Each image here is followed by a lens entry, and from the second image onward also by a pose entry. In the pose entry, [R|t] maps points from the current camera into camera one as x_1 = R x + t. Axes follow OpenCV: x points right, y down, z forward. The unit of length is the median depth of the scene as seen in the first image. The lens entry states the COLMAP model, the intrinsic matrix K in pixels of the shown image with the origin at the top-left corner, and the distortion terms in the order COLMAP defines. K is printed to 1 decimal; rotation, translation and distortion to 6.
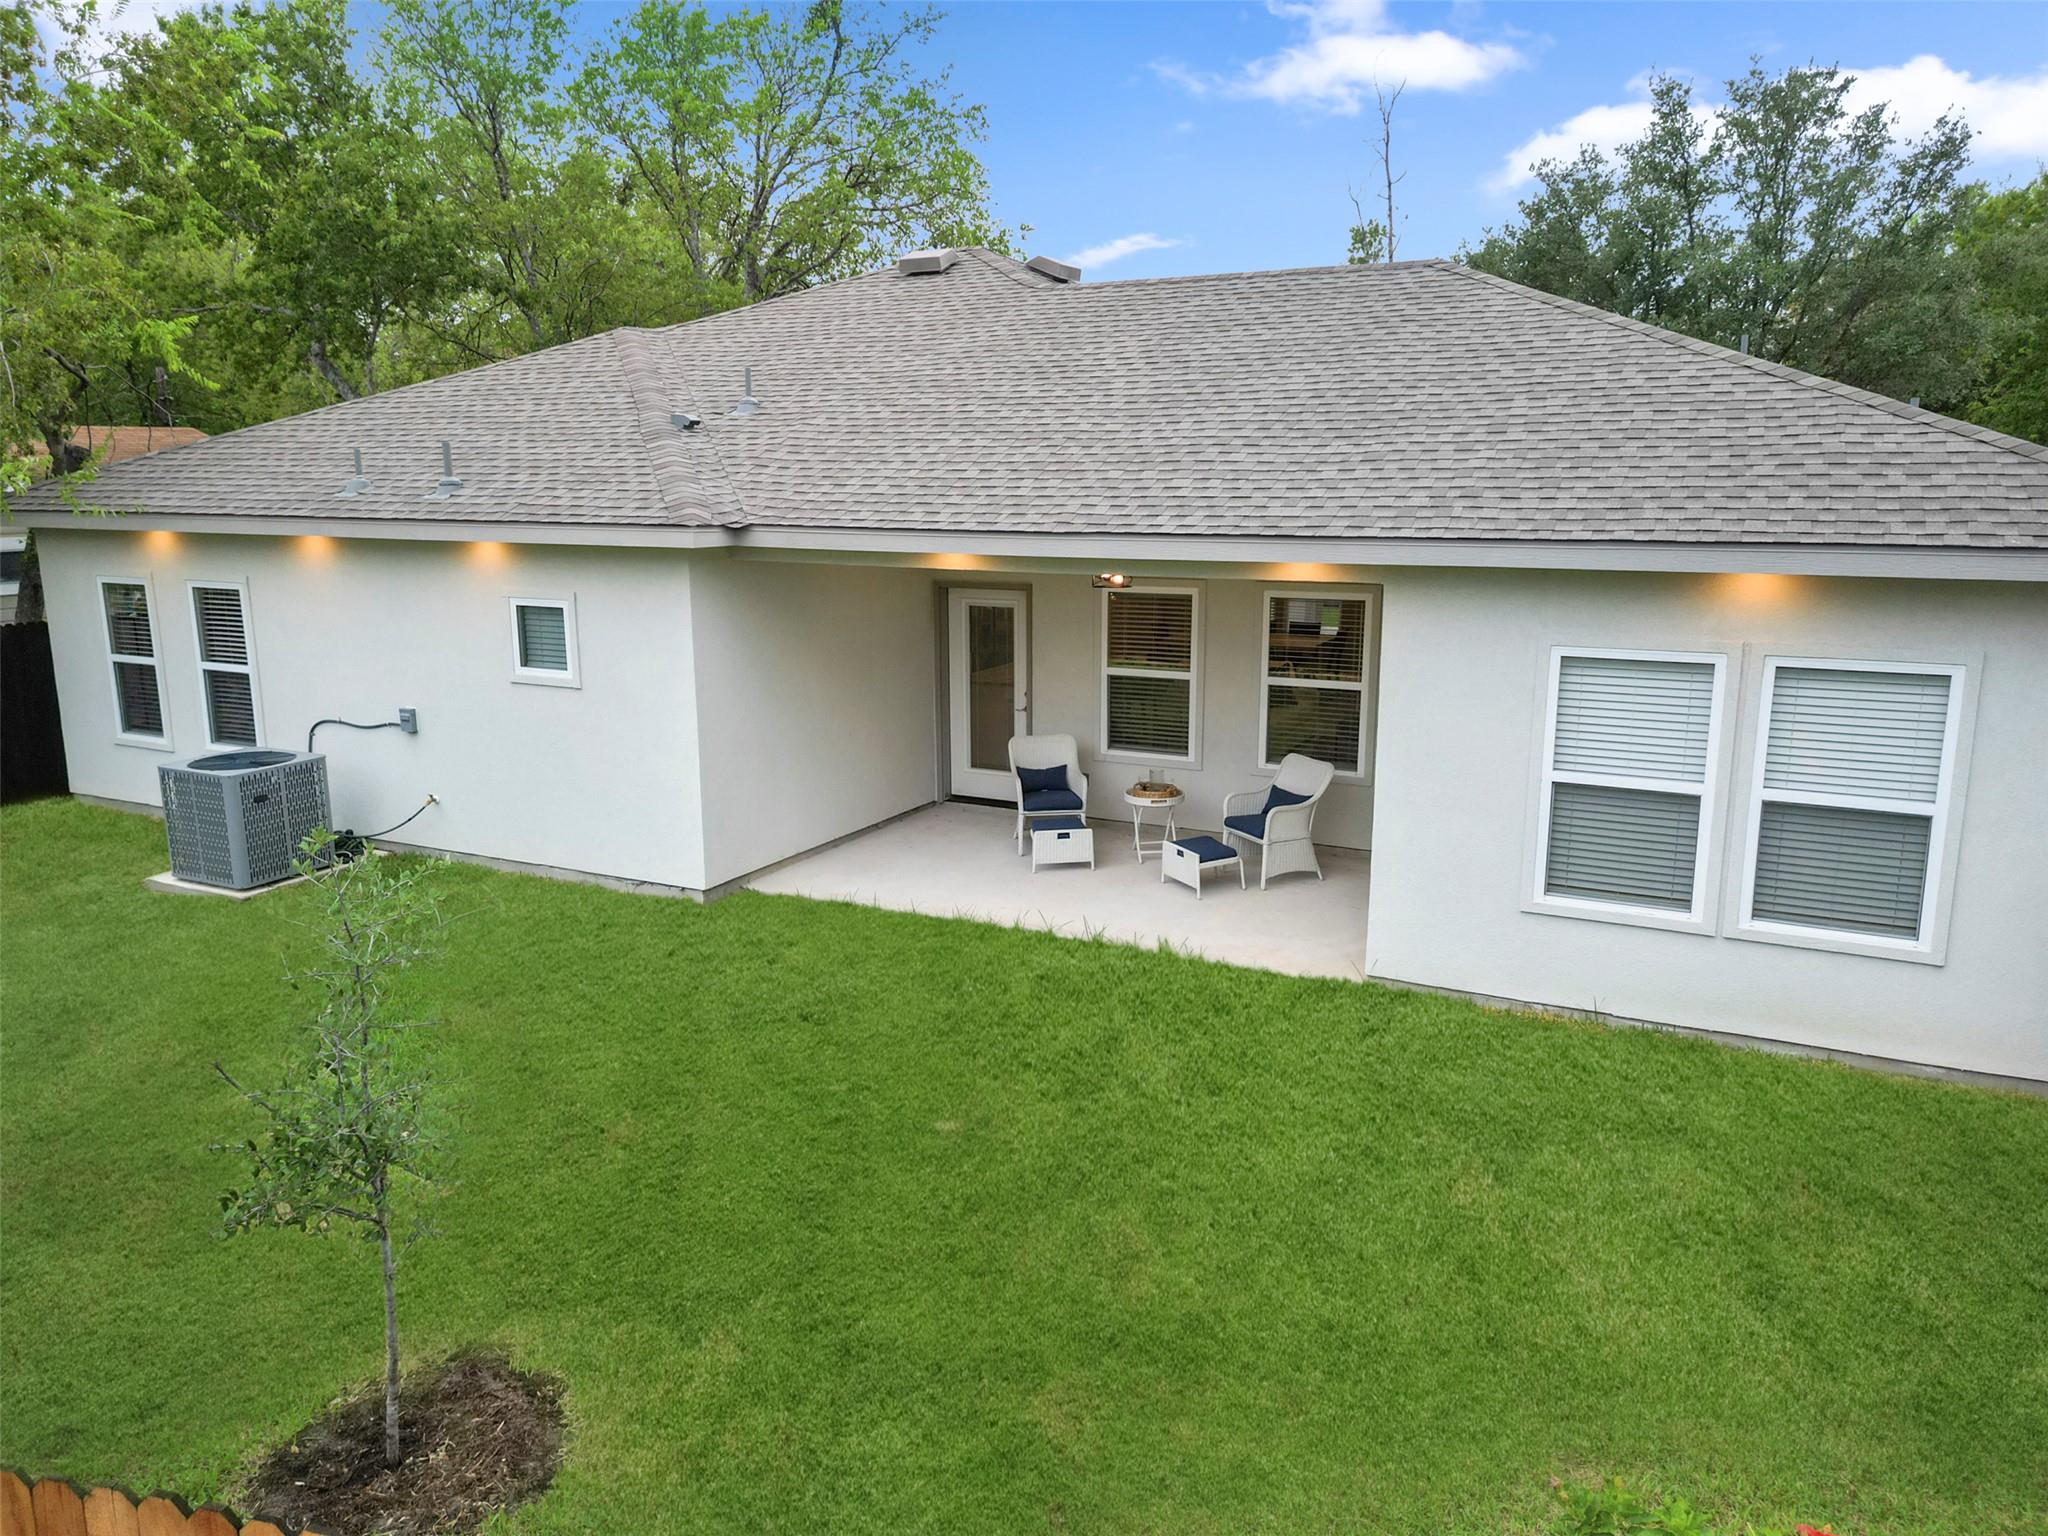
lens RADIAL K [[1442.3, 0, 1036.0], [0, 1442.3, 760.0], [0, 0, 1]] dist [0.172666, -0.273292]
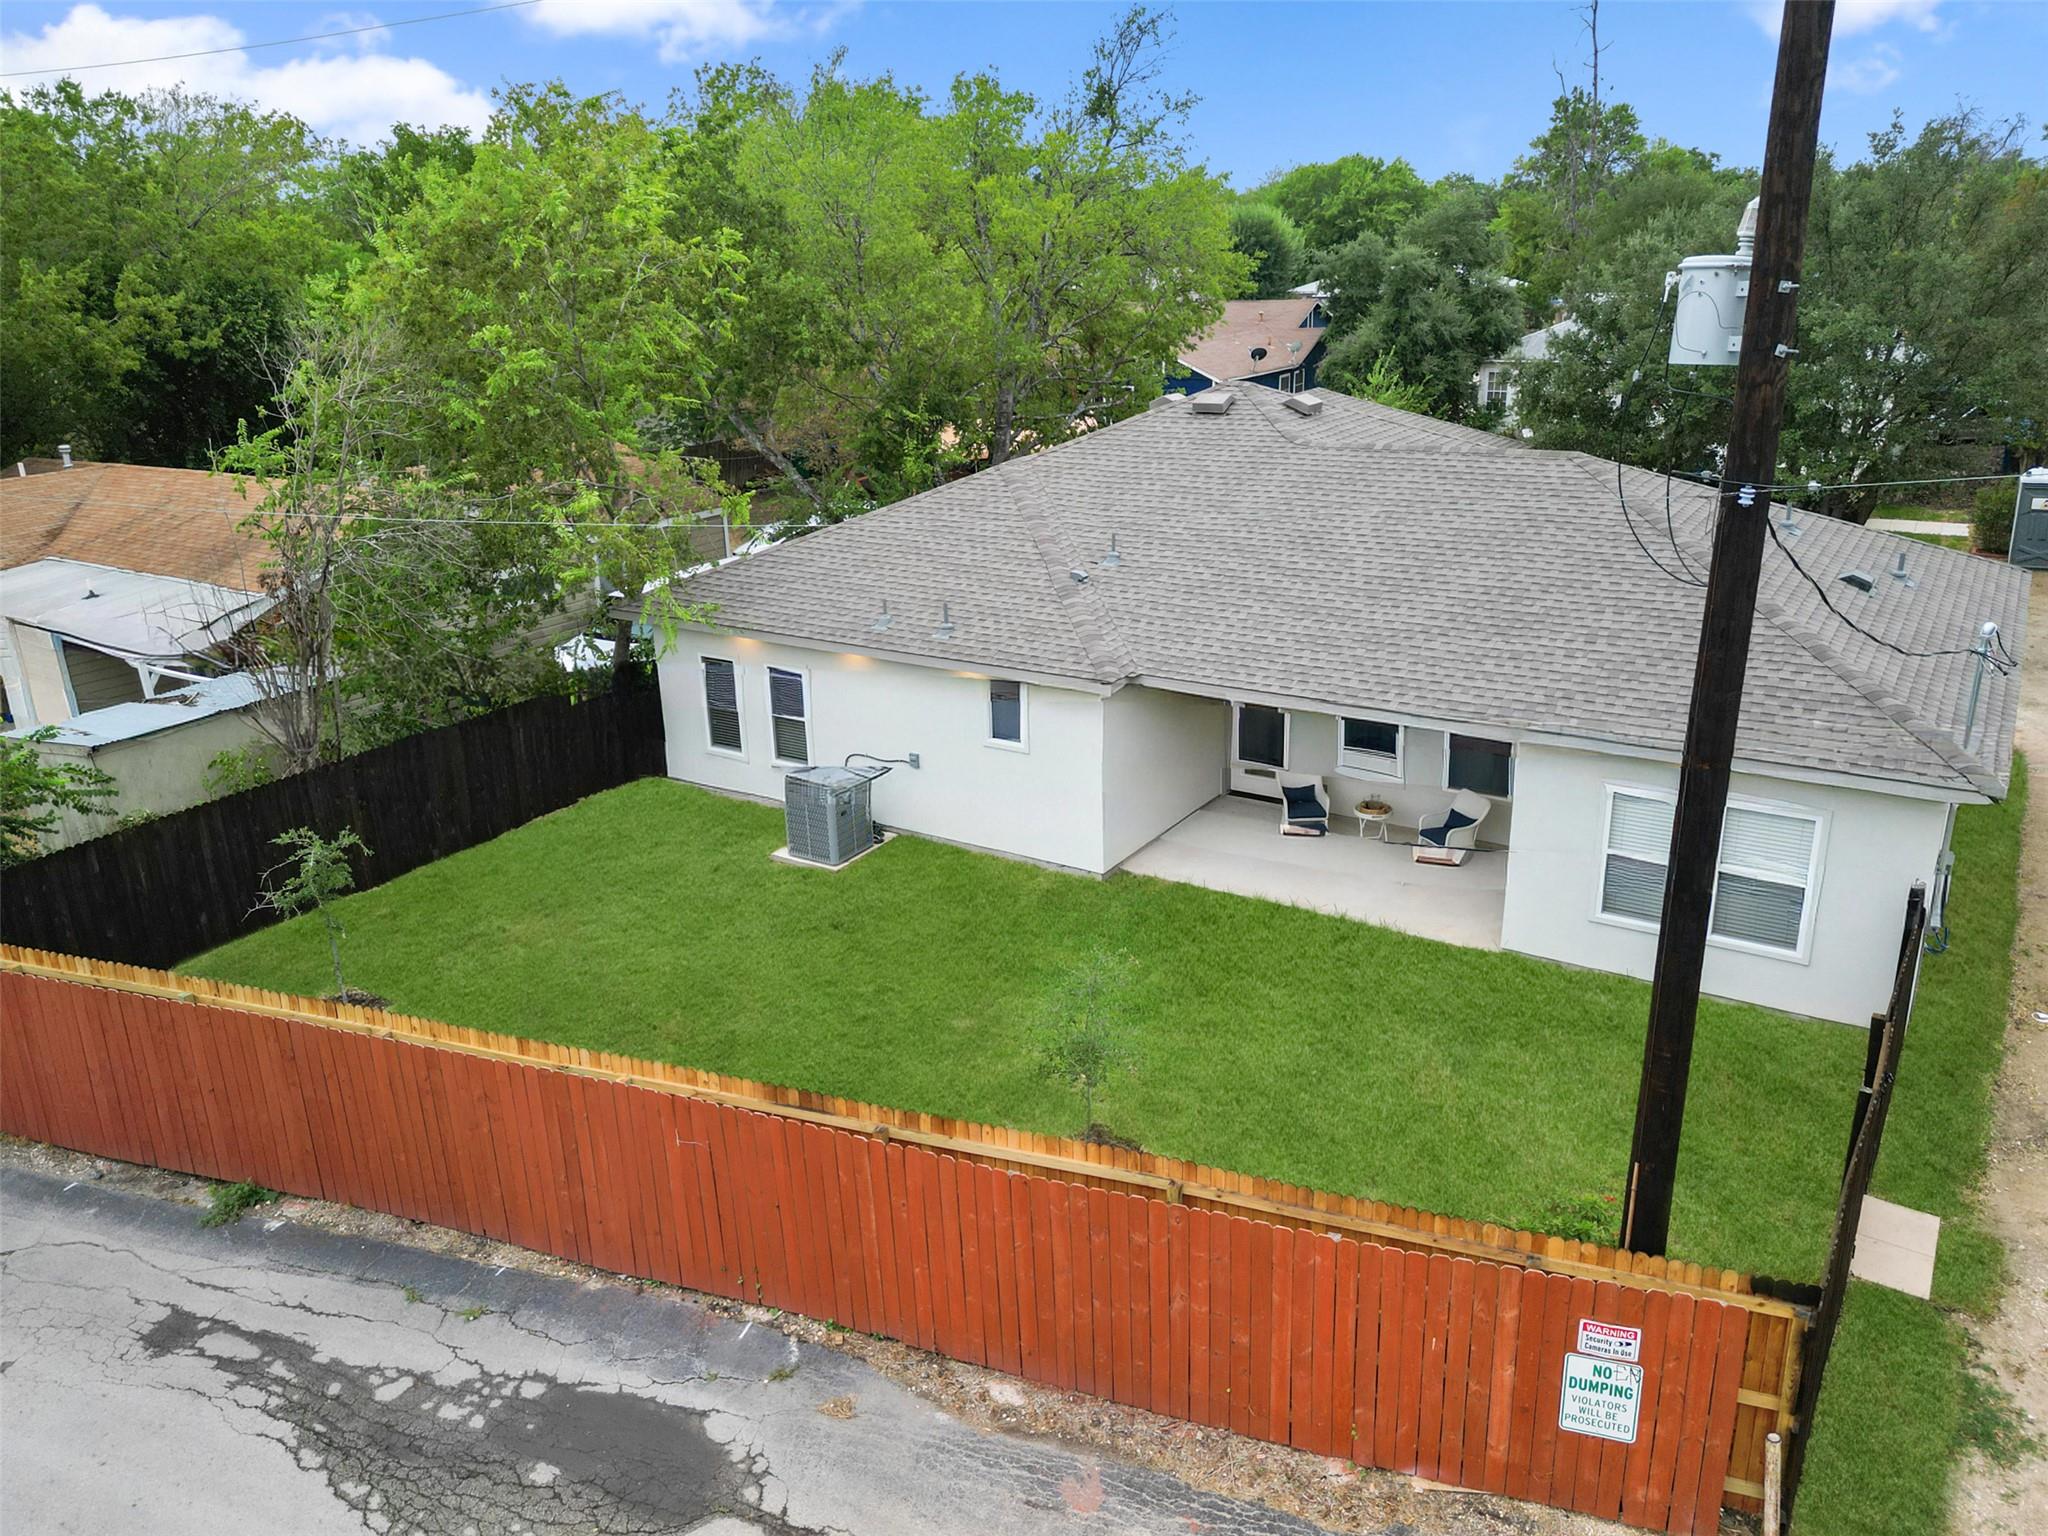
lens RADIAL K [[1508.2, 0, 1024.0], [0, 1508.2, 768.0], [0, 0, 1]] dist [0.096028, -0.126391]
pose [[0.993390, 0.009567, -0.114392, -0.112787], [0.006906, 0.989734, 0.142752, -0.270526], [0.114583, -0.142599, 0.983126, -0.687554]]
